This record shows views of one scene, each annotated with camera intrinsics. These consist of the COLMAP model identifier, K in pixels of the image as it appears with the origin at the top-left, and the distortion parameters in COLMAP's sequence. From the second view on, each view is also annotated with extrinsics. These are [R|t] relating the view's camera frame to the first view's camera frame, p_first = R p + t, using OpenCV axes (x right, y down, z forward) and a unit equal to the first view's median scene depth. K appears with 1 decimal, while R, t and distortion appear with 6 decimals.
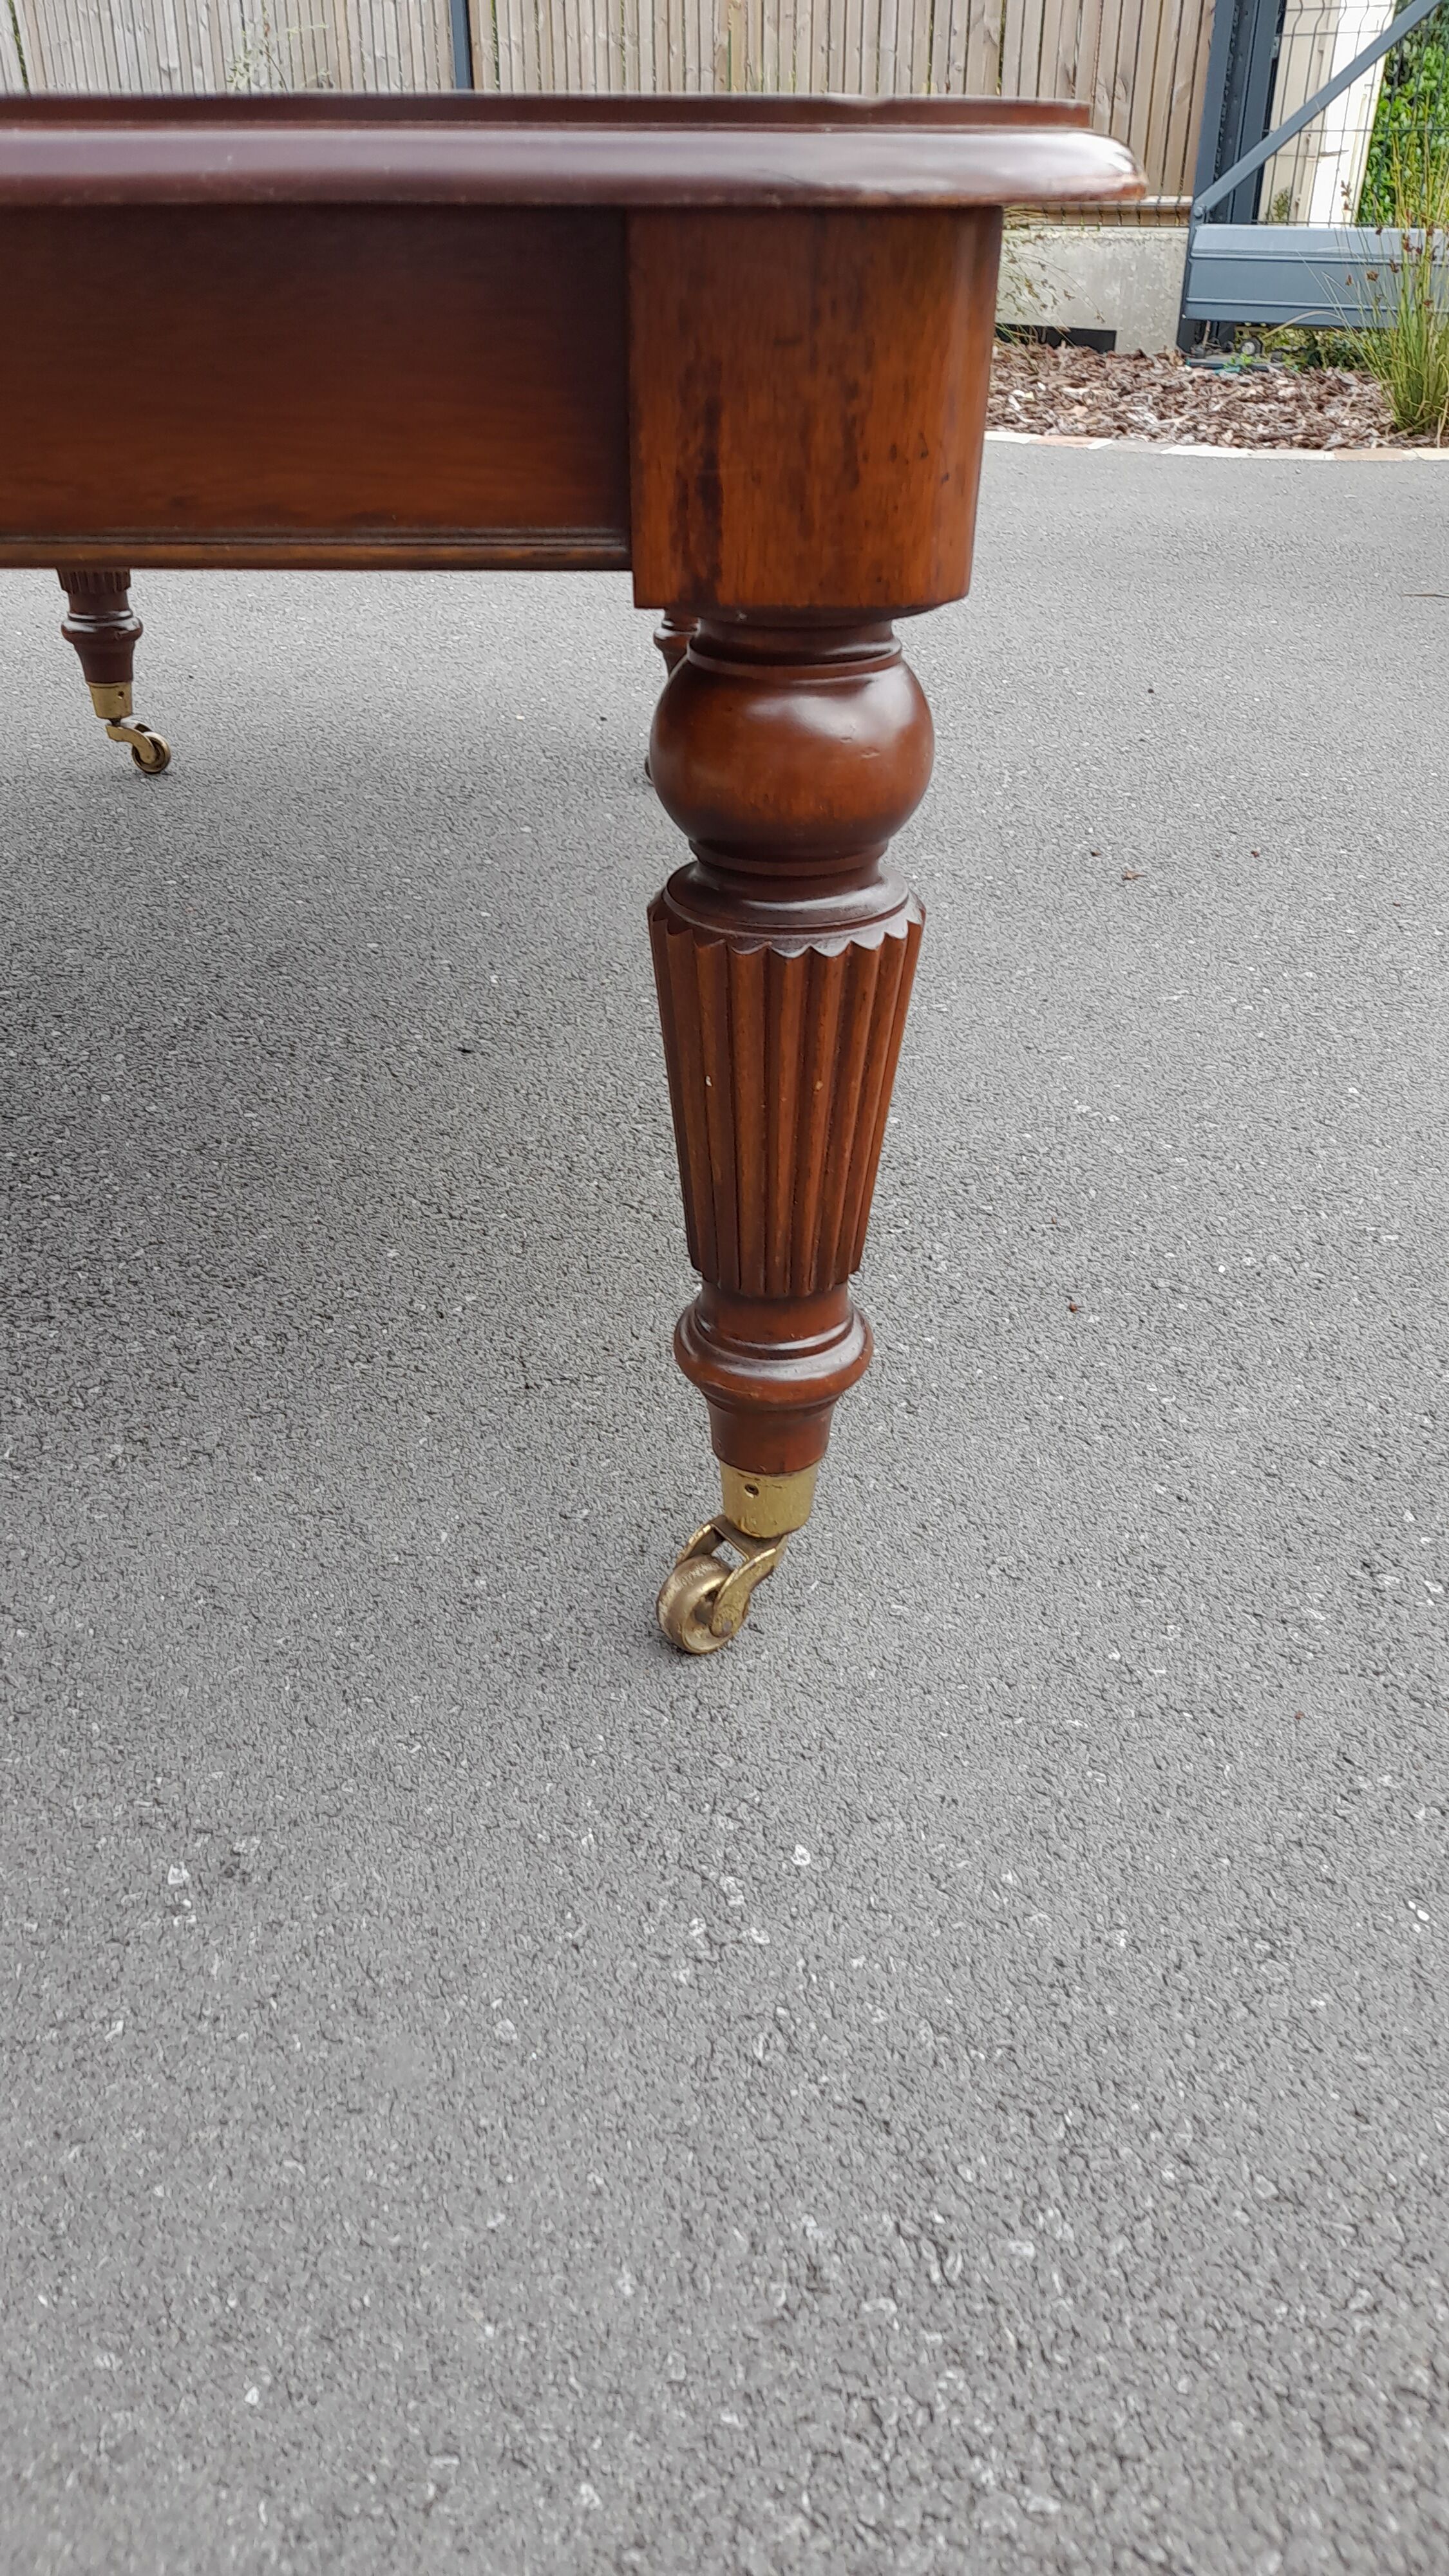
lens RADIAL K [[1891.8, 0, 732.3], [0, 1891.8, 1294.3], [0, 0, 1]] dist [0.058054, -0.066213]
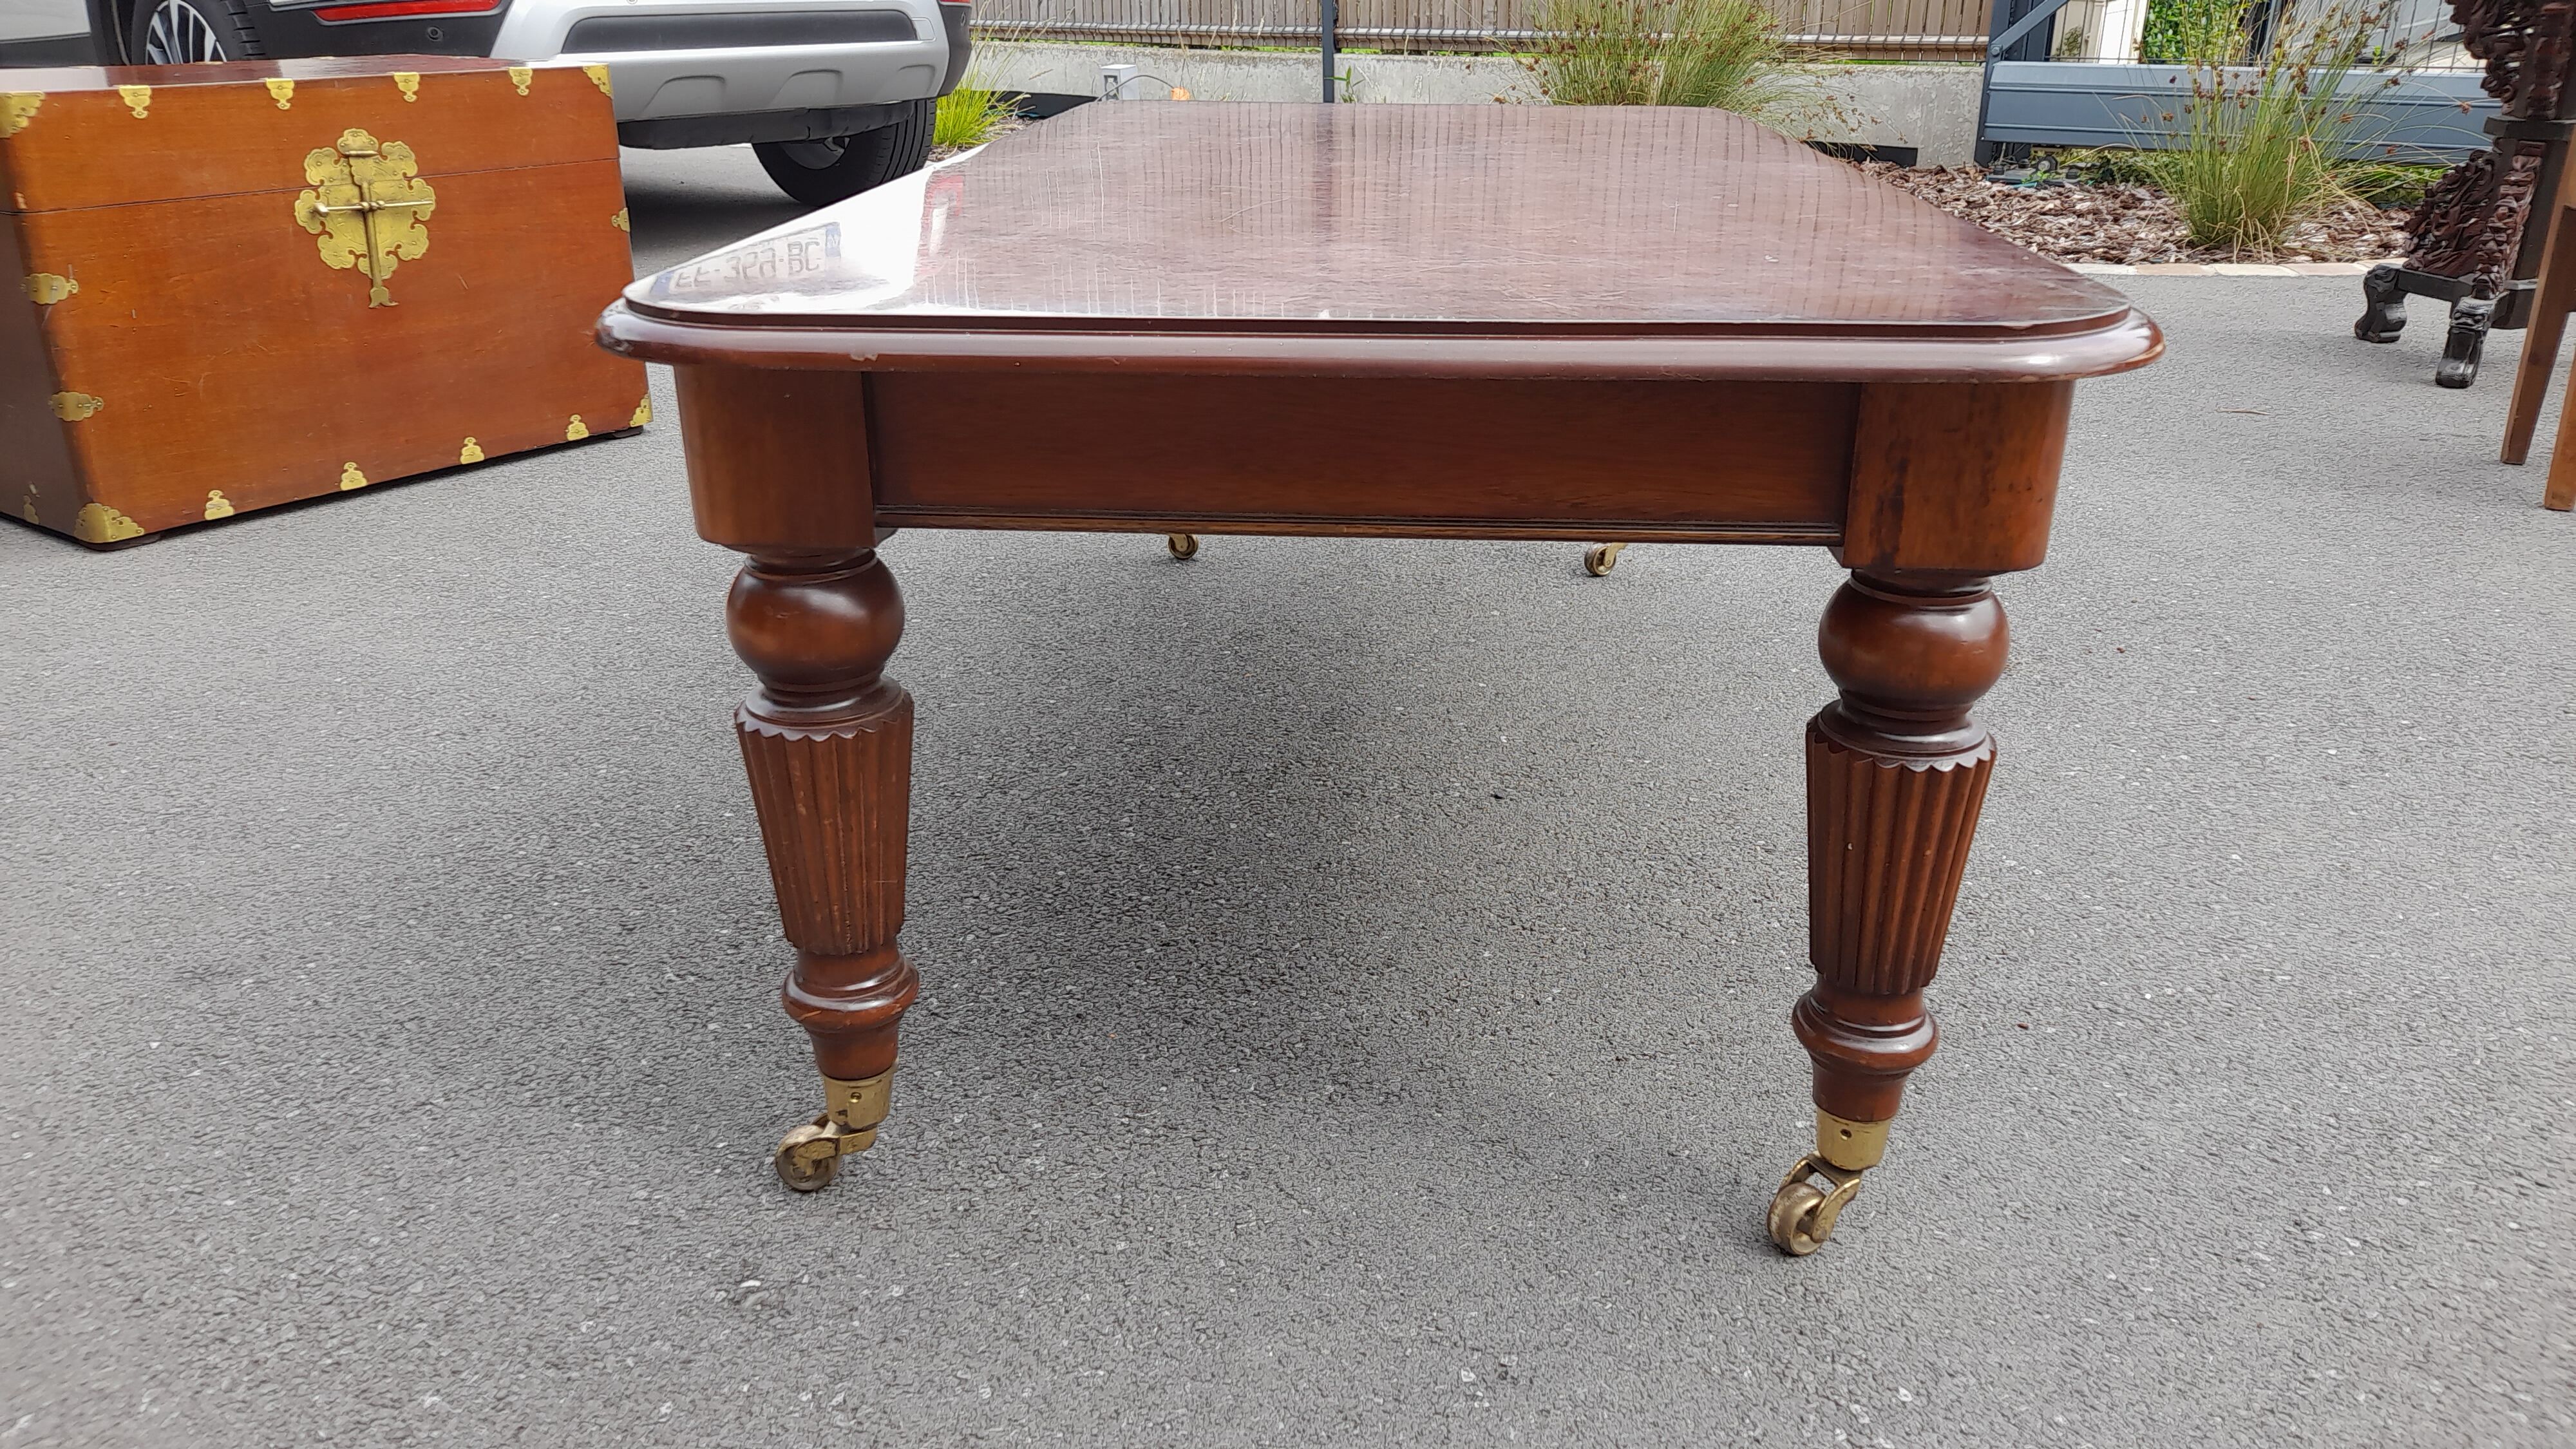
lens RADIAL K [[1891.8, 0, 1307.0], [0, 1891.8, 687.2], [0, 0, 1]] dist [0.058054, -0.066213]
pose [[0.994671, 0.028011, -0.099222, -0.196518], [-0.044488, 0.984789, -0.167962, 0.024672], [0.093008, 0.171481, 0.980787, -0.370297]]
